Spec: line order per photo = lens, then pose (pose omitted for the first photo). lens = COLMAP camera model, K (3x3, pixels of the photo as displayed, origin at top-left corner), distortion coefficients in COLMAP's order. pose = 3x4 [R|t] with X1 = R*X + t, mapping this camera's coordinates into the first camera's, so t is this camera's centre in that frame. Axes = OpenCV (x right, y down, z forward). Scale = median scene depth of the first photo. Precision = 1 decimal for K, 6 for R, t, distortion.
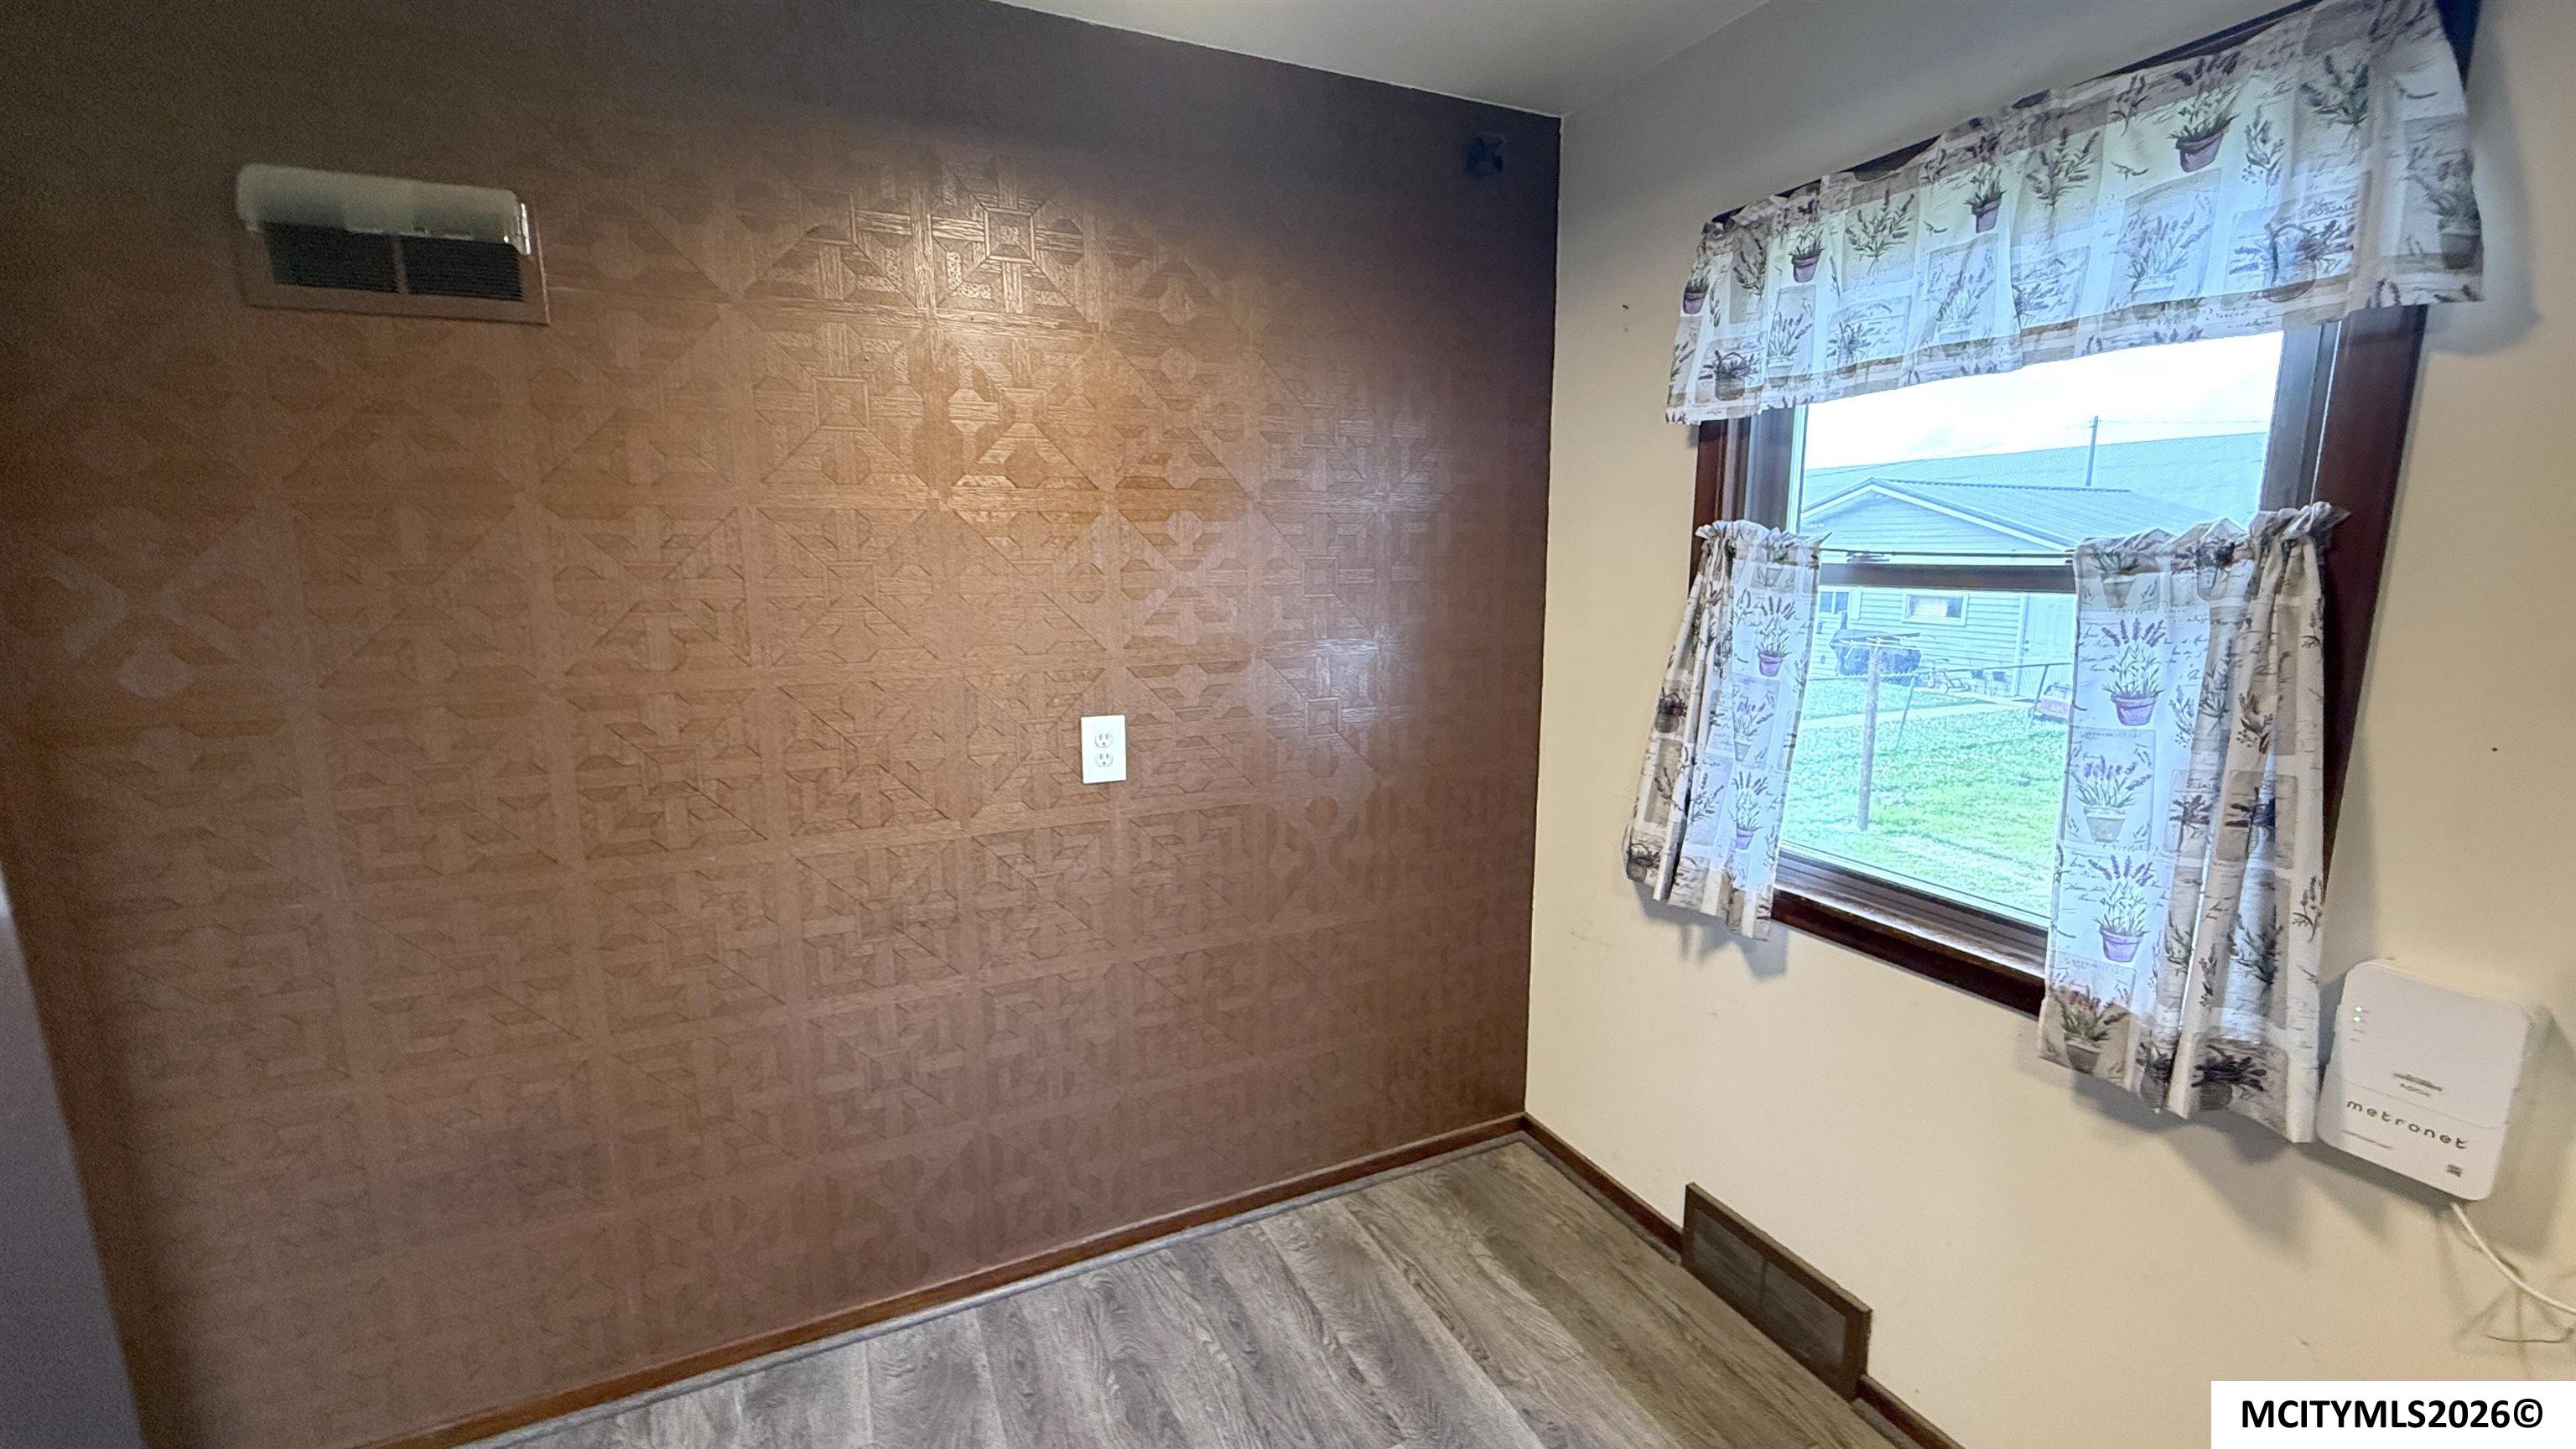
lens RADIAL K [[1028.1, 0, 1273.9], [0, 1028.1, 721.6], [0, 0, 1]] dist [0.002506, -0.000039]
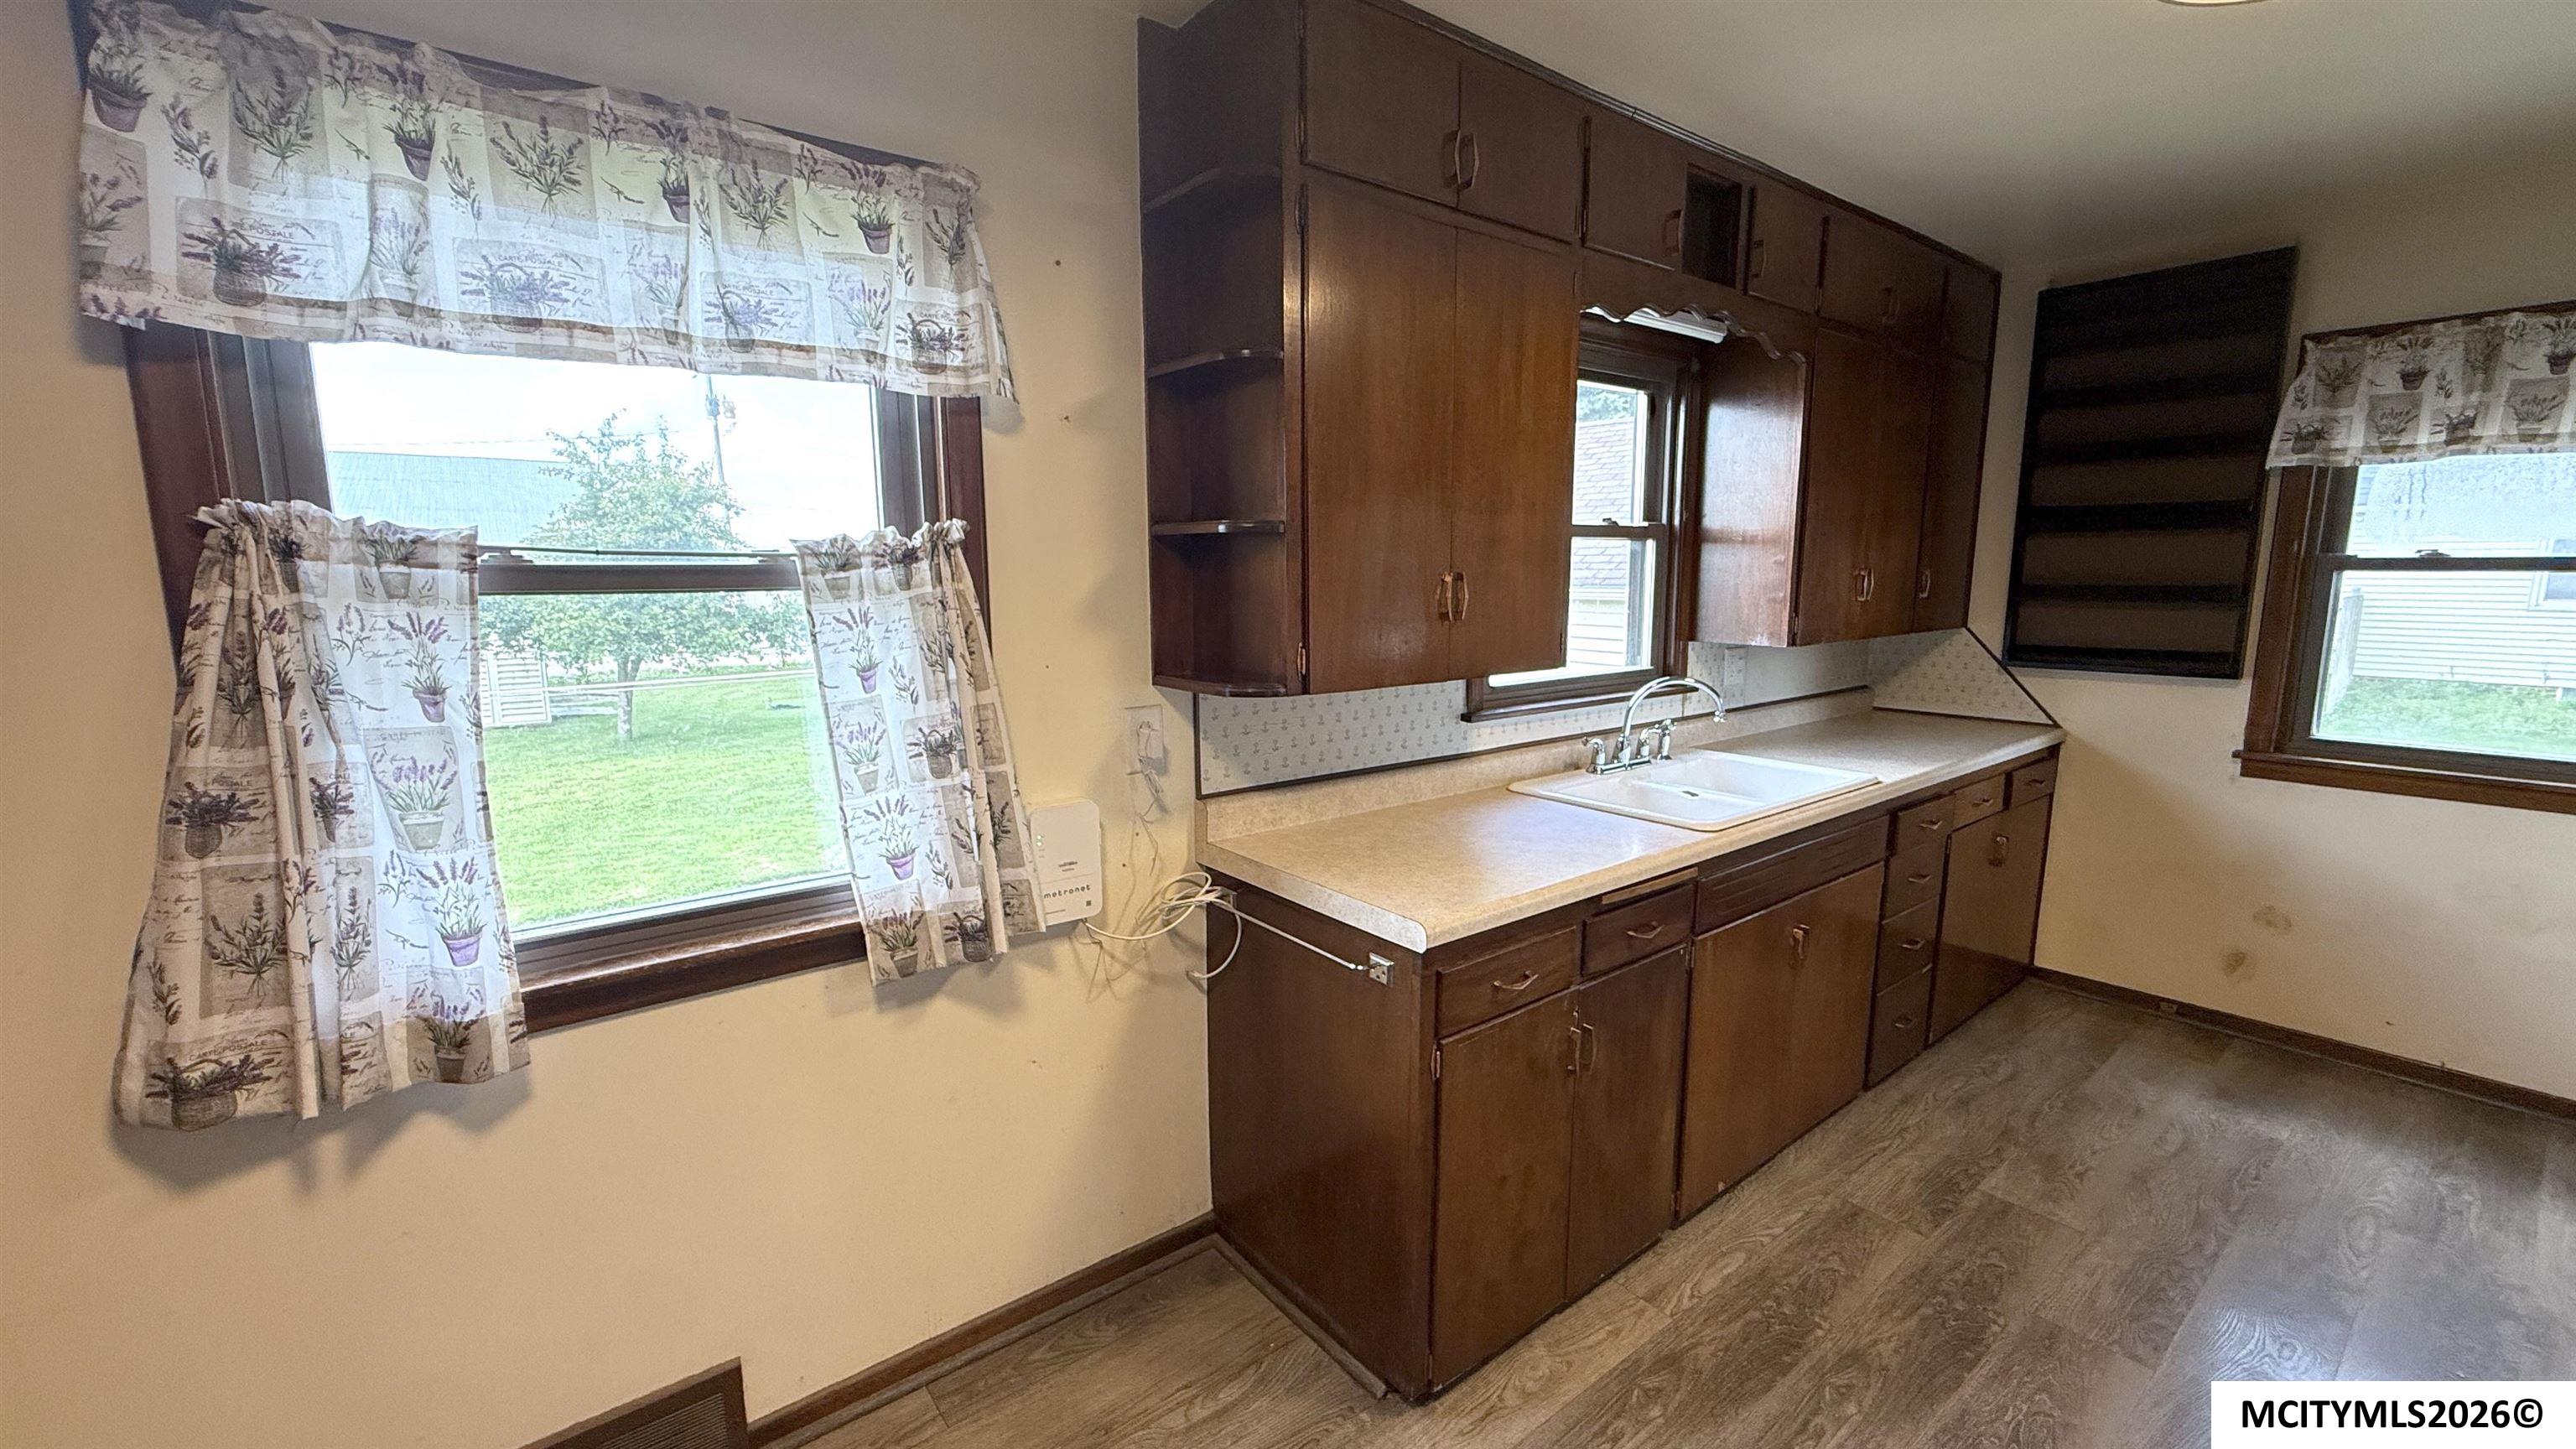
lens RADIAL K [[1028.1, 0, 1272.3], [0, 1028.1, 725.6], [0, 0, 1]] dist [0.002506, -0.000039]
pose [[-0.224005, -0.138345, 0.964719, -0.459079], [0.168887, 0.969387, 0.178230, -0.095102], [-0.959843, 0.202853, -0.193783, 0.770582]]
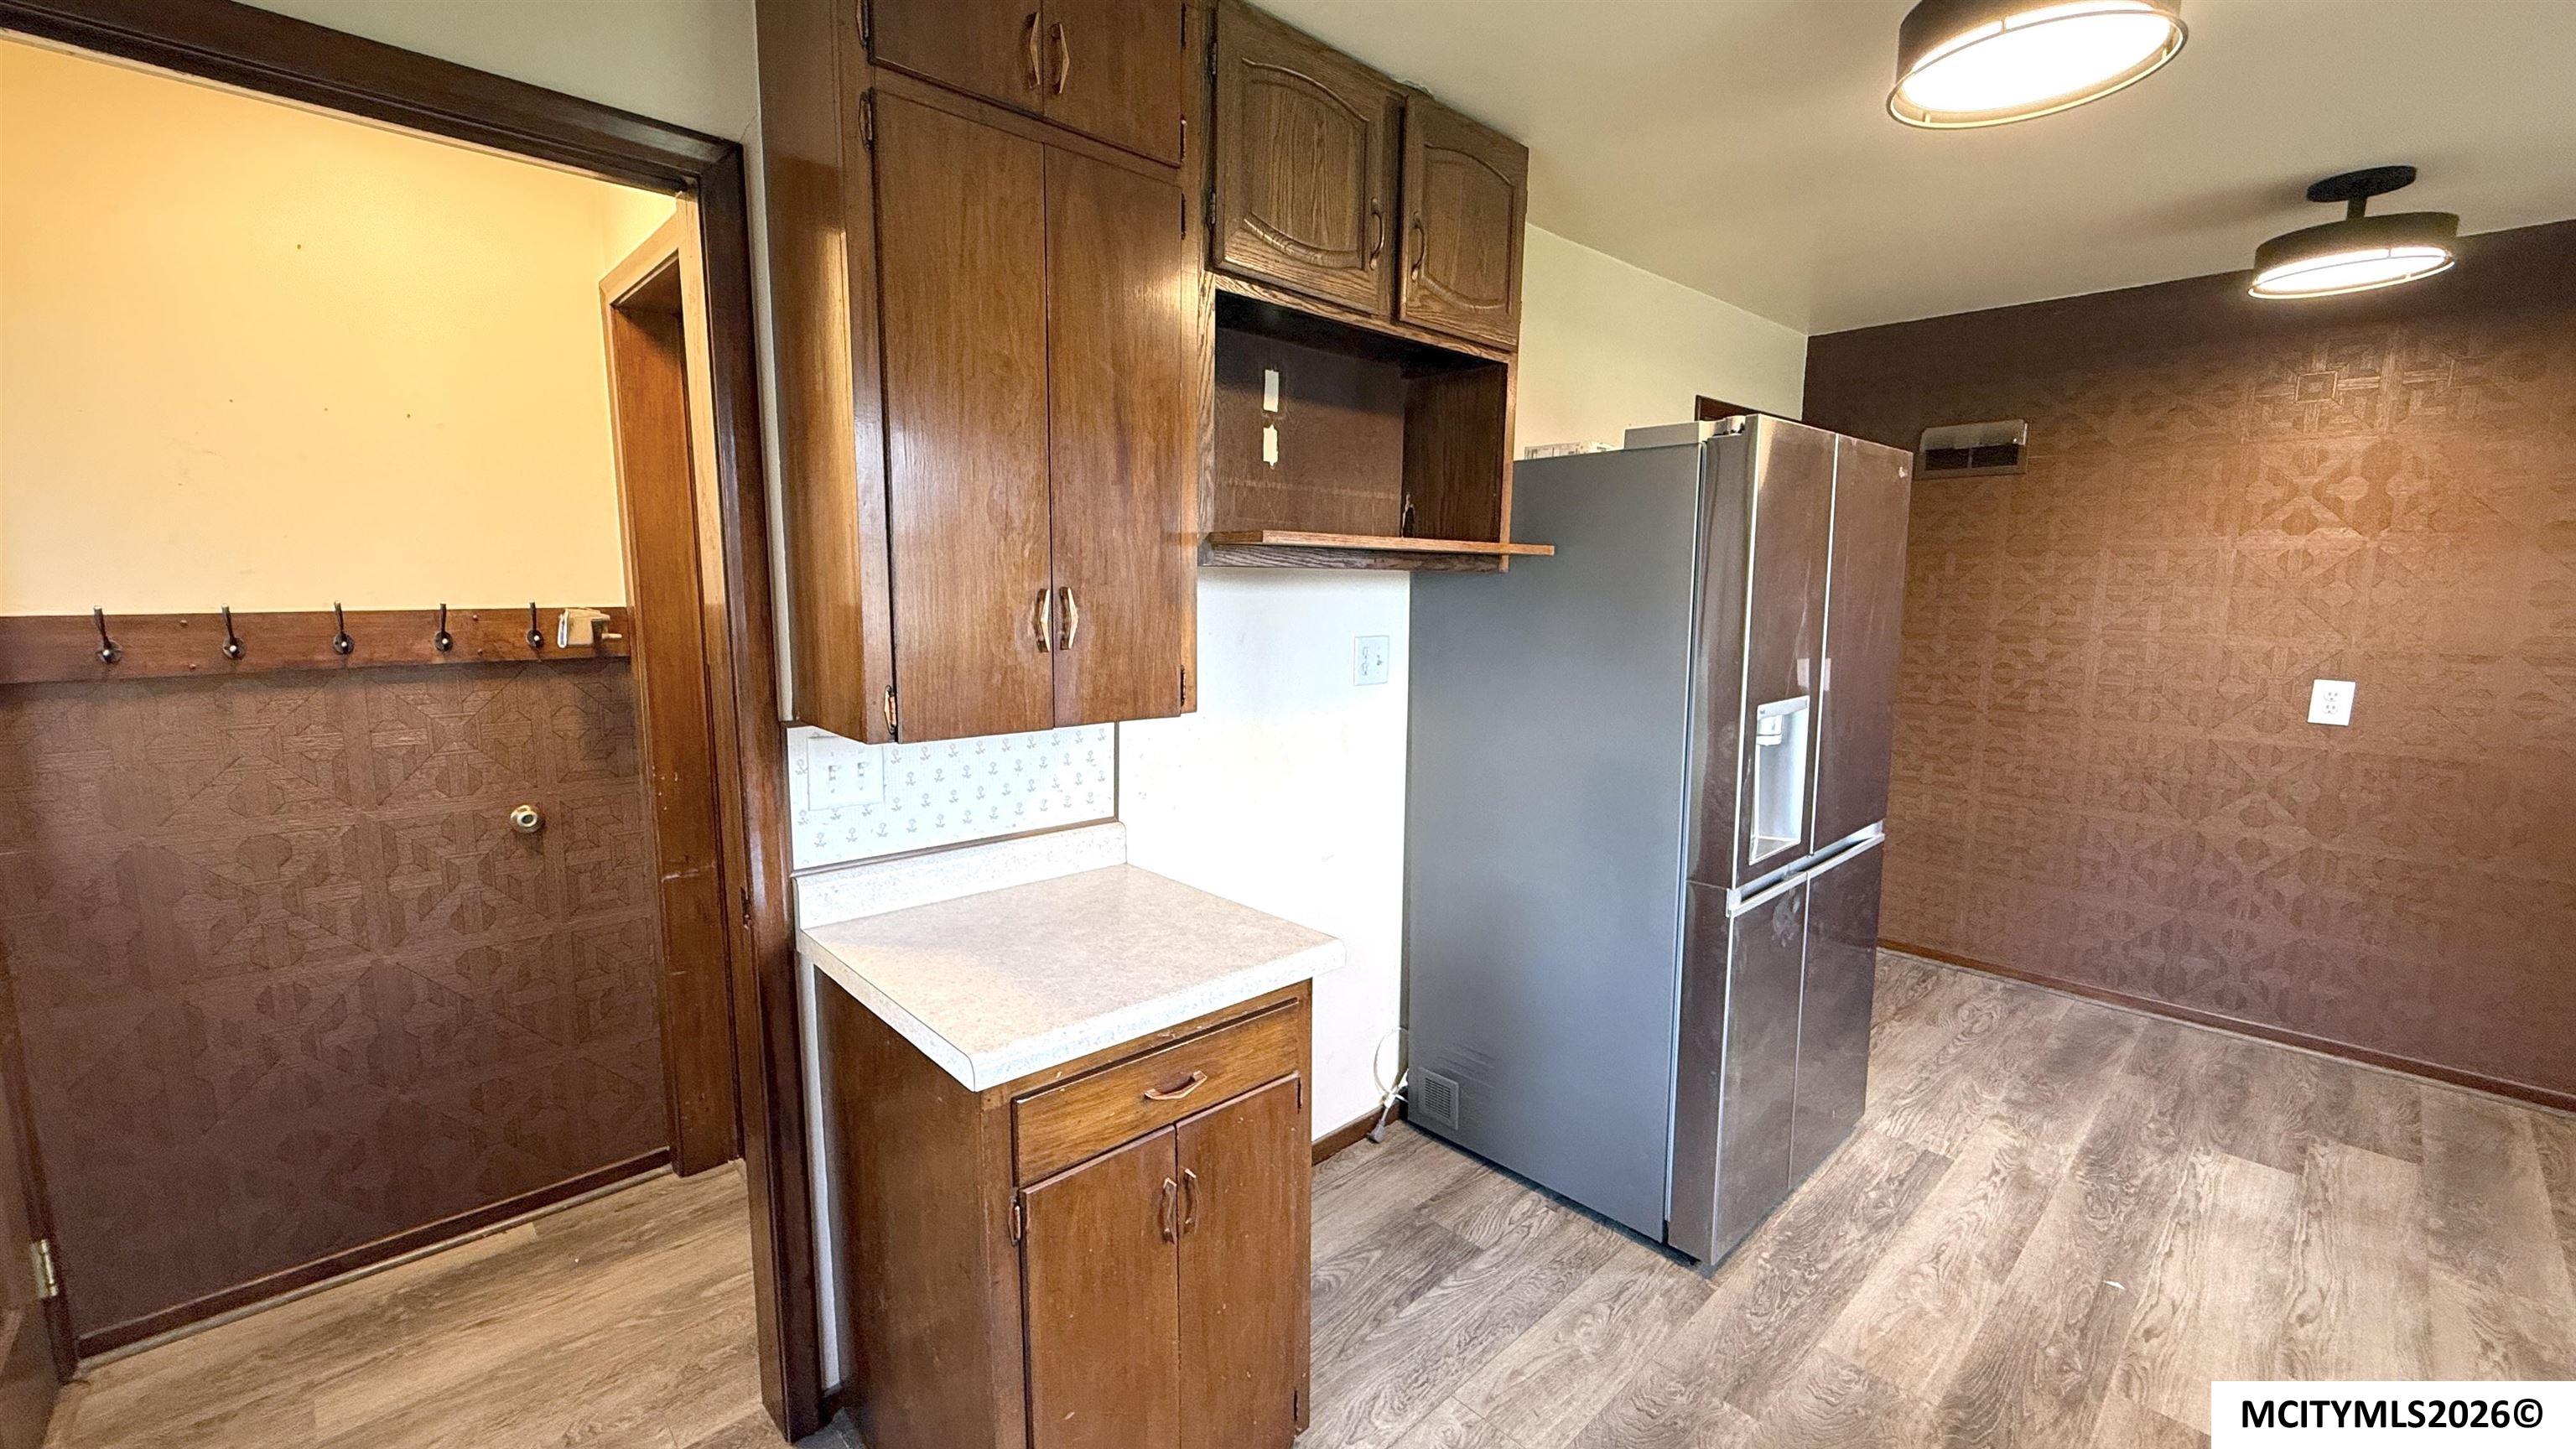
lens RADIAL K [[1028.1, 0, 1290.5], [0, 1028.1, 717.5], [0, 0, 1]] dist [0.002506, -0.000039]
pose [[0.316347, 0.141803, -0.937985, 0.778145], [-0.171379, 0.981039, 0.090512, 0.173167], [0.933035, 0.132118, 0.334651, -0.947821]]
